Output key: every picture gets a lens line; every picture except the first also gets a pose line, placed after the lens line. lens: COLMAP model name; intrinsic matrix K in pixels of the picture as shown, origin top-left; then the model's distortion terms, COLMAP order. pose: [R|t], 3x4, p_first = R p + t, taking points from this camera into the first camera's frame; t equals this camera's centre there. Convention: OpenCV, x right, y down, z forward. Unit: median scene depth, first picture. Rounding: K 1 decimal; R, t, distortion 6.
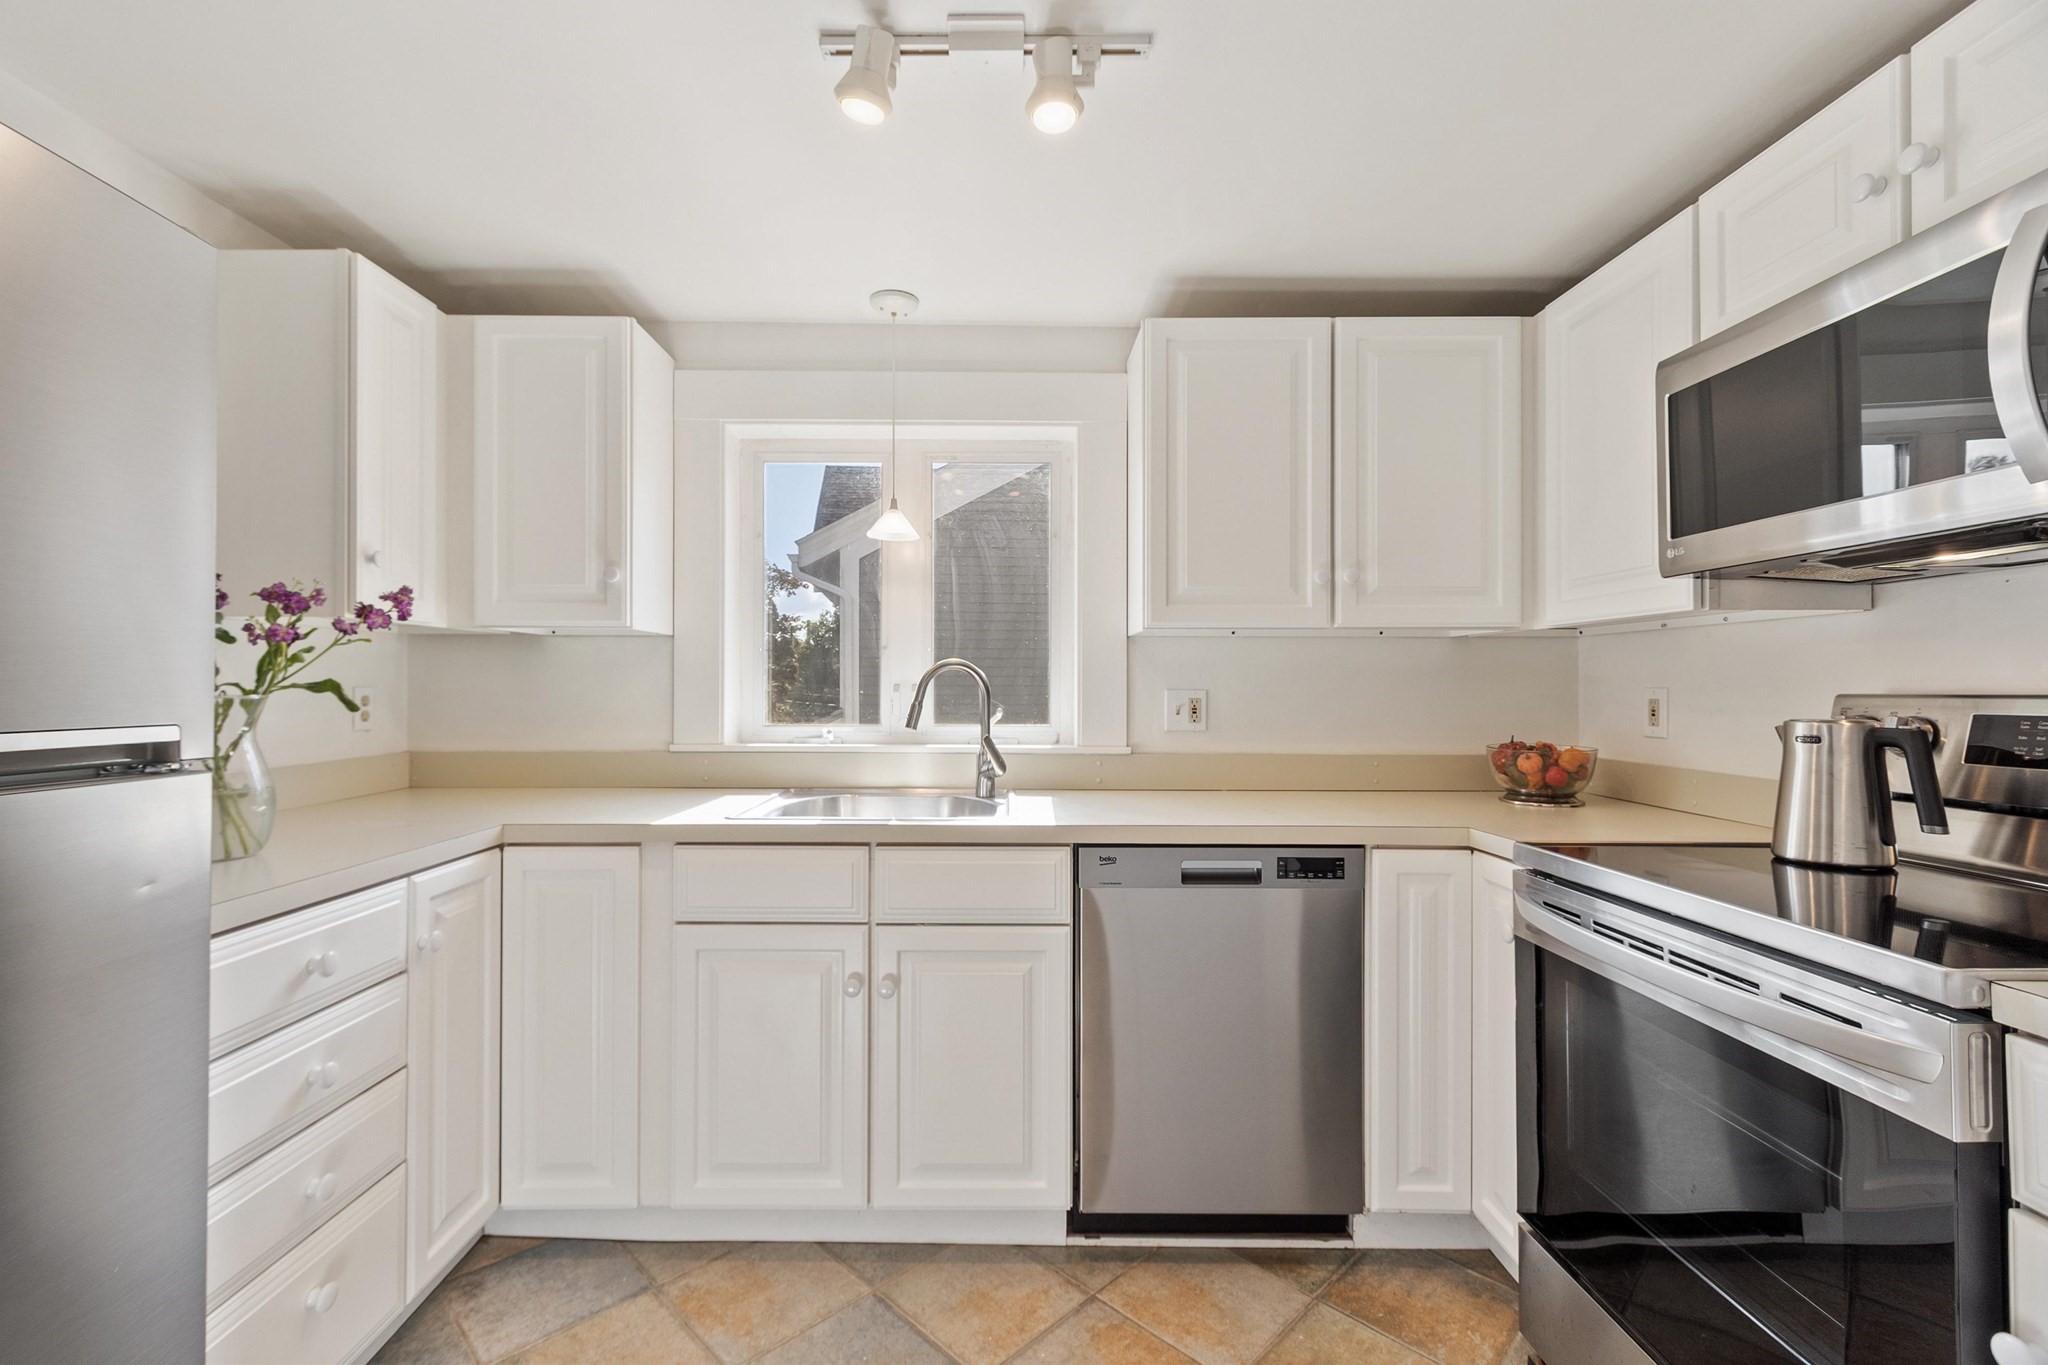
lens RADIAL K [[876.8, 0, 1015.5], [0, 876.8, 688.7], [0, 0, 1]] dist [-0.000531, 0.000034]
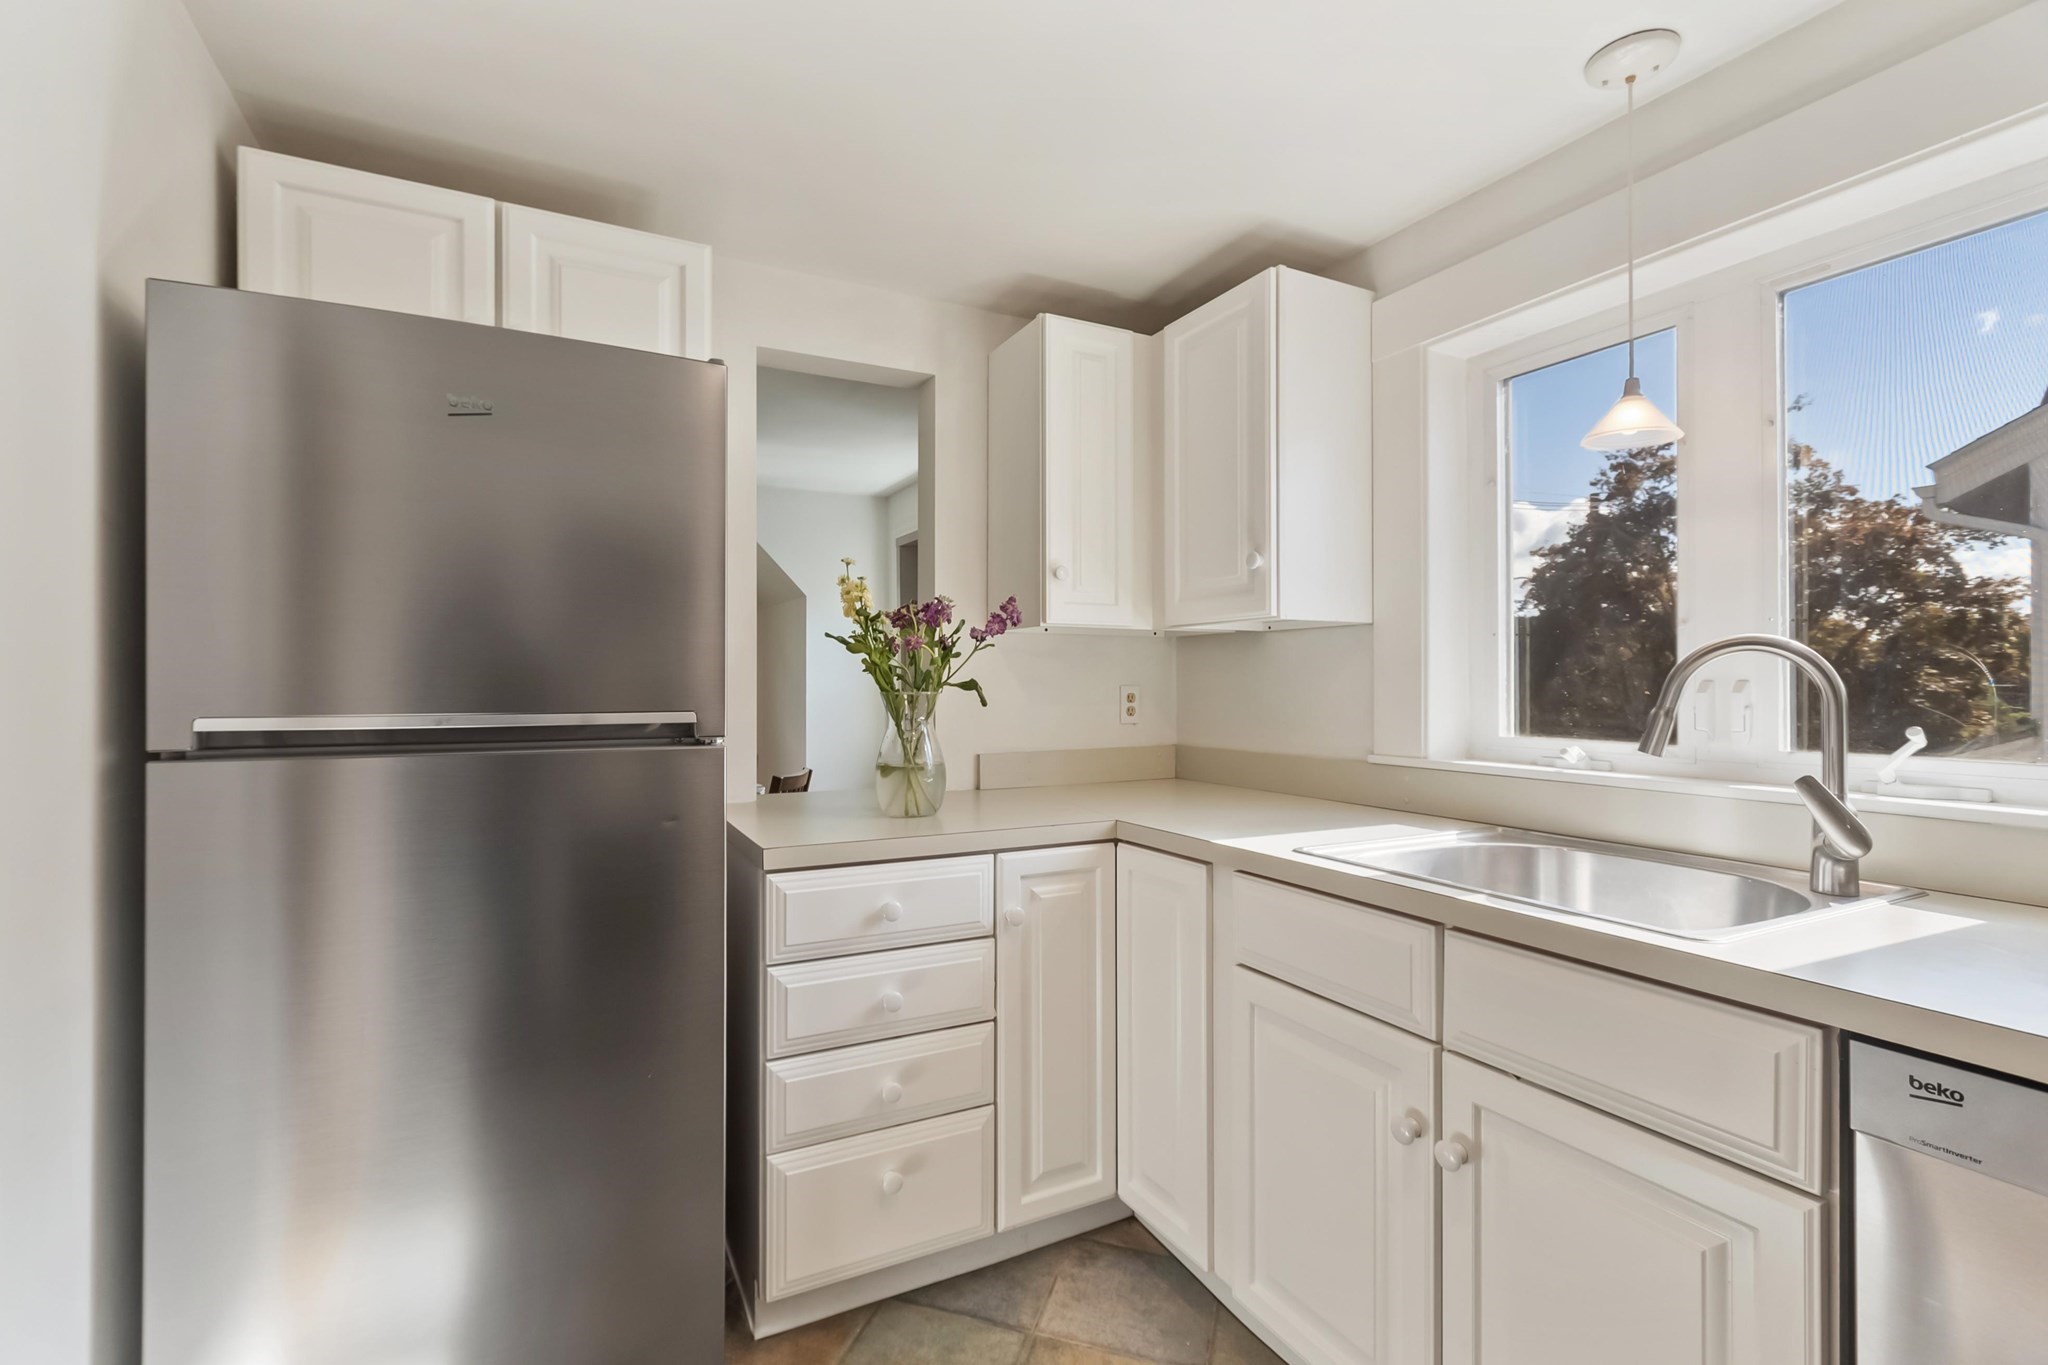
lens RADIAL K [[904.6, 0, 1007.1], [0, 904.6, 686.5], [0, 0, 1]] dist [0.000977, -0.000218]
pose [[0.446180, -0.001206, -0.894942, 0.294884], [-0.000465, 0.999999, -0.001579, 0.001168], [0.894943, 0.001120, 0.446179, 0.407040]]
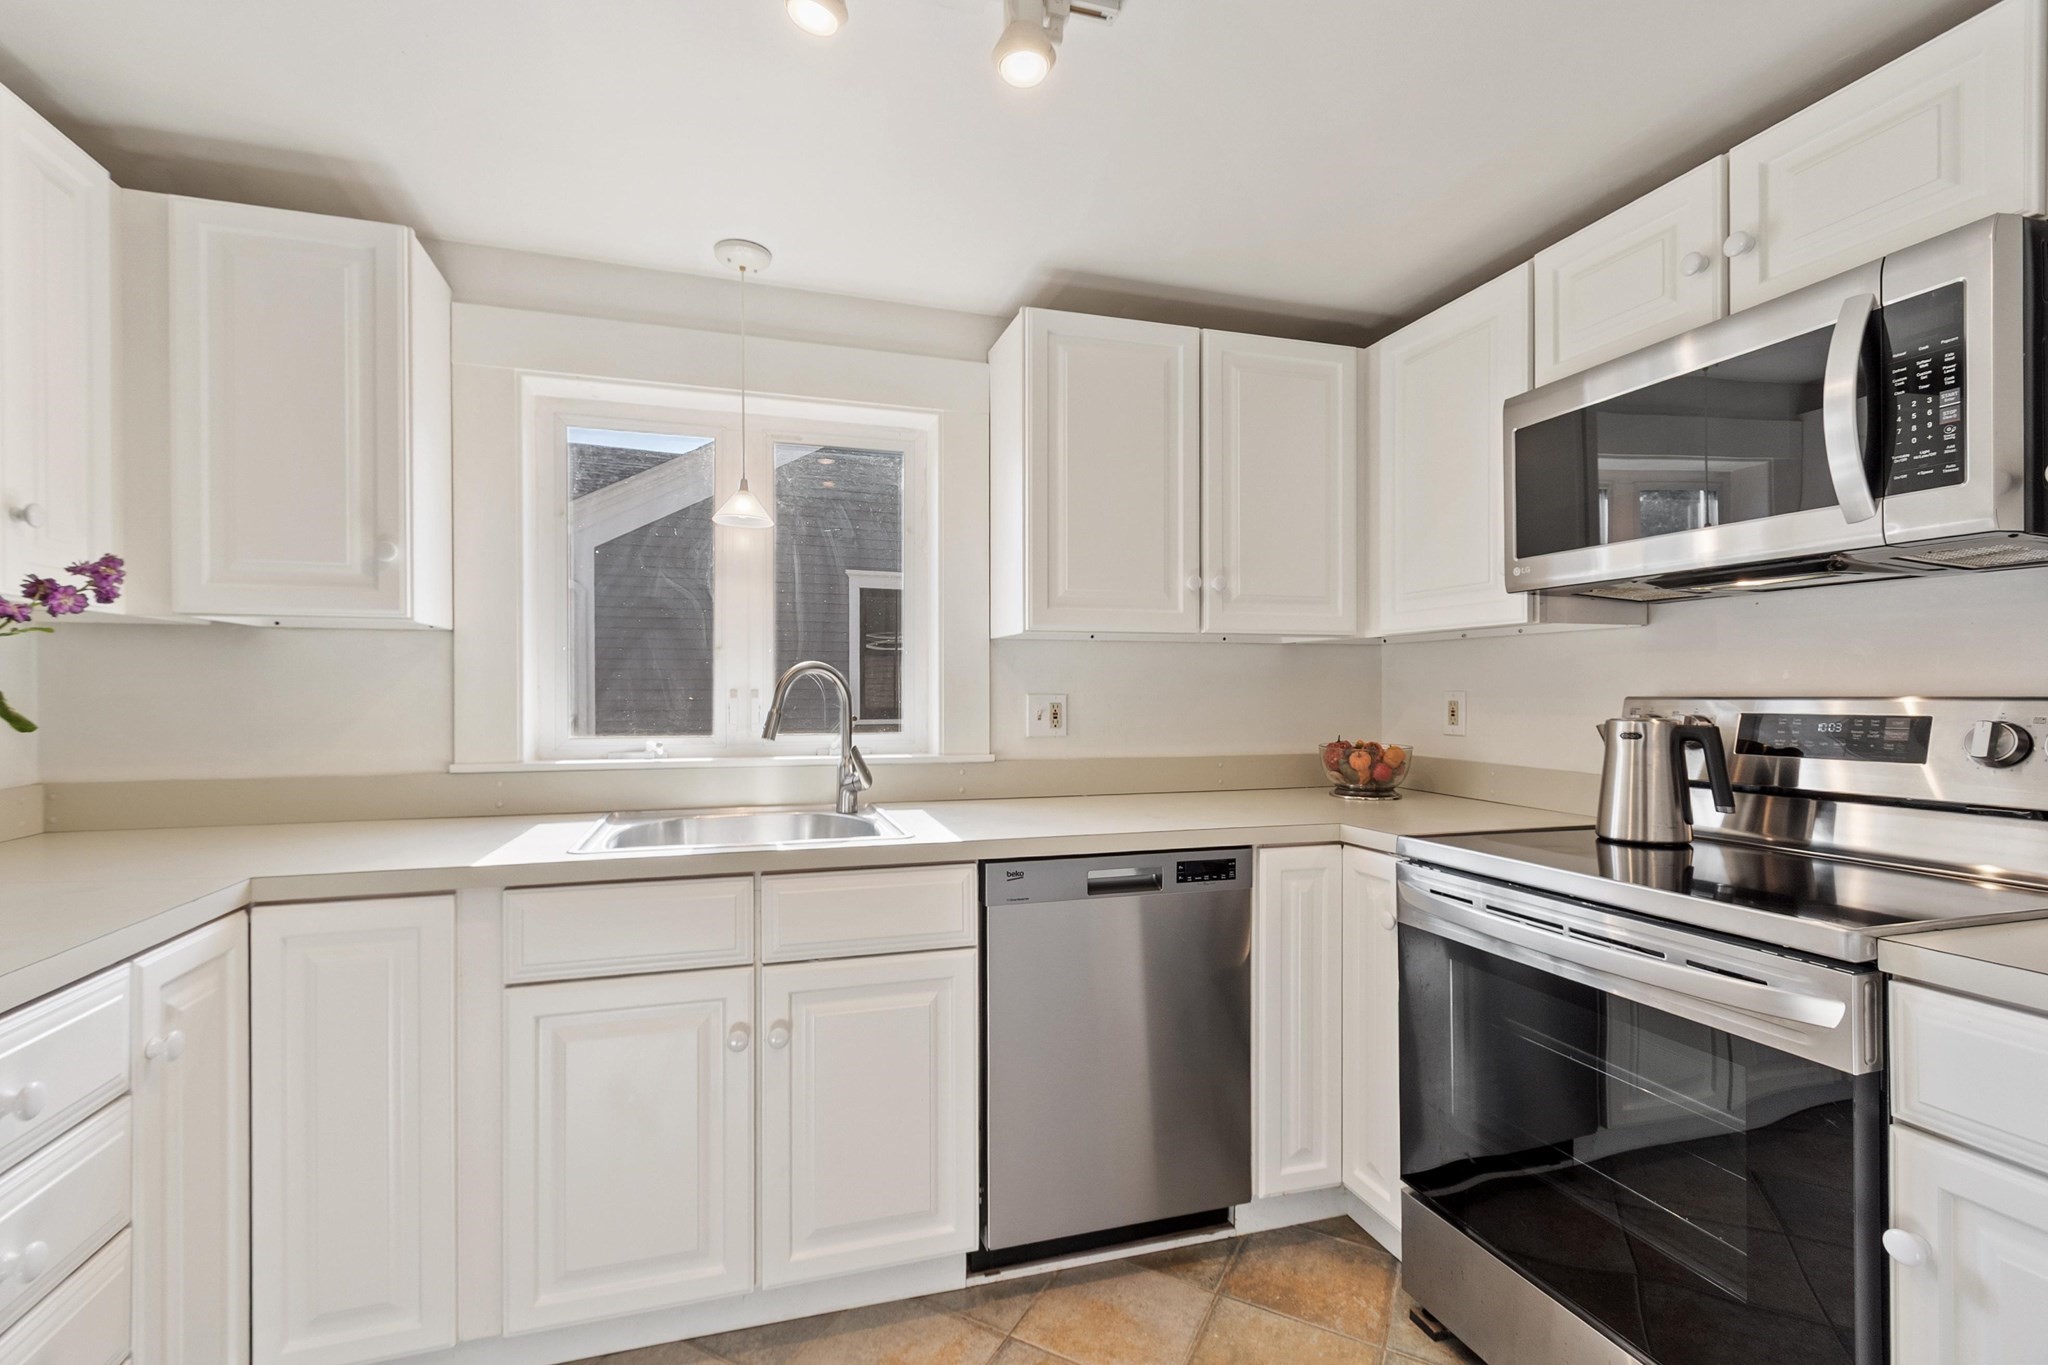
lens RADIAL K [[890.4, 0, 1010.9], [0, 890.4, 698.8], [0, 0, 1]] dist [0.001812, -0.000899]
pose [[0.958580, -0.005455, 0.284772, -0.172548], [0.003182, 0.999959, 0.008445, -0.003122], [-0.284806, -0.007189, 0.958558, 0.080749]]
